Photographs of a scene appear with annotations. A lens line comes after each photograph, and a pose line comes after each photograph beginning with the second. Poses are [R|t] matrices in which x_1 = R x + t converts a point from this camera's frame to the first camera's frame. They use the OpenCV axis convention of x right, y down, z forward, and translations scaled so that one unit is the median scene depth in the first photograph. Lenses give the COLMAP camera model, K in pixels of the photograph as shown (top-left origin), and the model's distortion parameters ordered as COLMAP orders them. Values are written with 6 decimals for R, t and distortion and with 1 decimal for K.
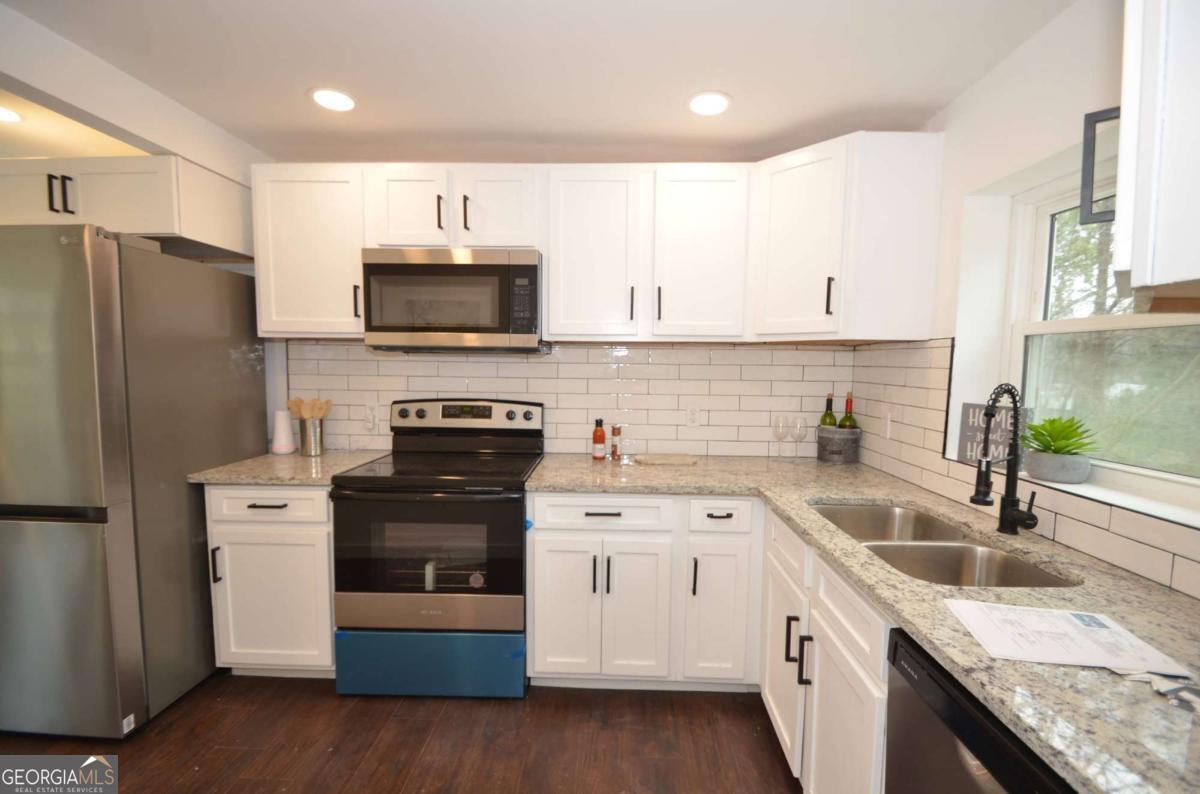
lens RADIAL K [[521.7, 0, 606.9], [0, 521.7, 407.6], [0, 0, 1]] dist [0.015037, -0.018427]
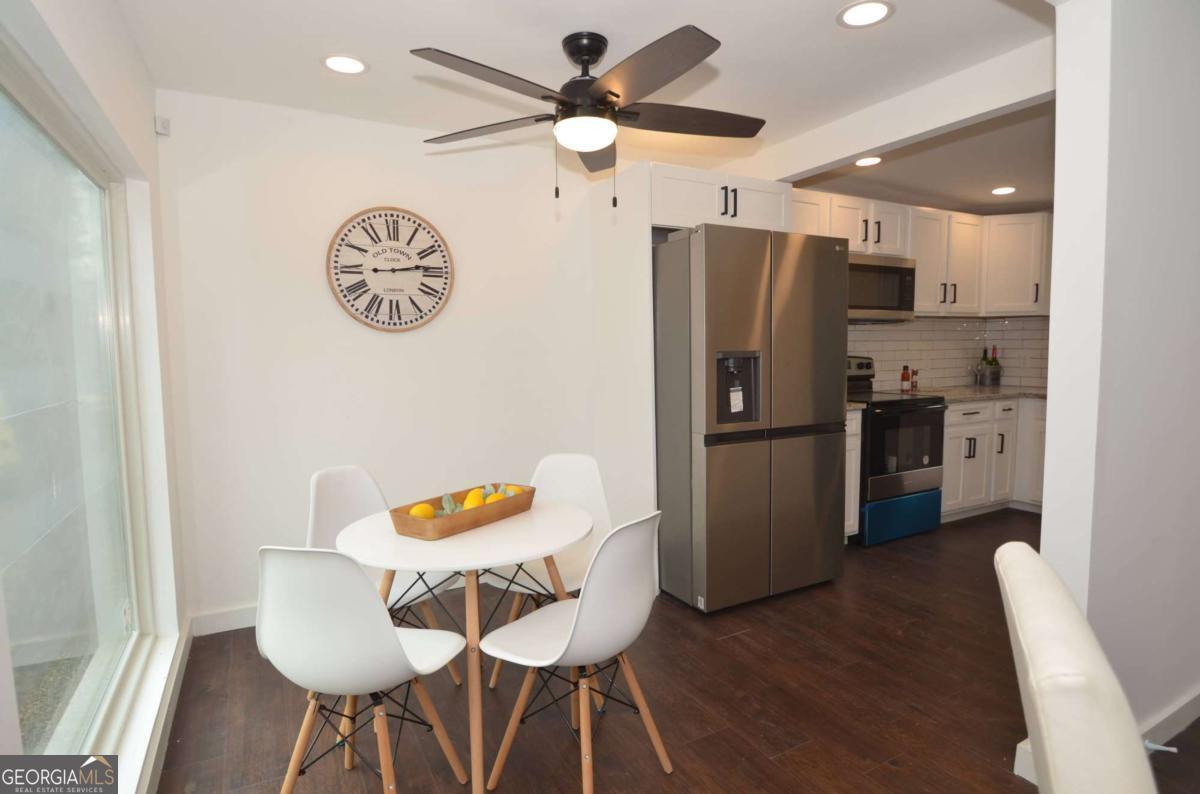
lens RADIAL K [[632.1, 0, 600.0], [0, 632.1, 397.0], [0, 0, 1]] dist [0.001269, 0.000126]
pose [[0.866437, -0.059957, 0.495674, -2.087260], [0.061008, 0.998038, 0.014082, 0.039997], [-0.495546, 0.018039, 0.868394, -0.223576]]
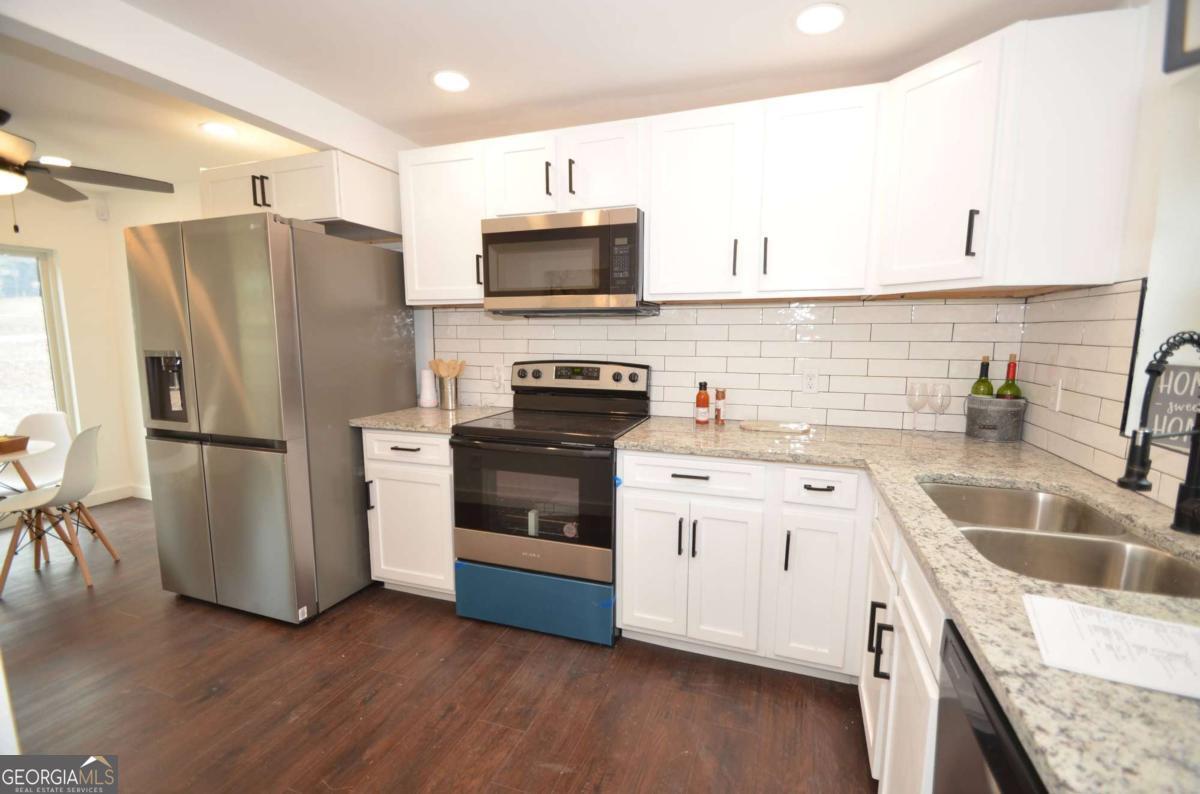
lens RADIAL K [[521.7, 0, 606.9], [0, 521.7, 407.6], [0, 0, 1]] dist [0.015037, -0.018427]
pose [[0.952002, 0.033297, -0.304276, 0.132314], [-0.017908, 0.998422, 0.053228, 0.025004], [0.305569, -0.045224, 0.951095, 0.029244]]
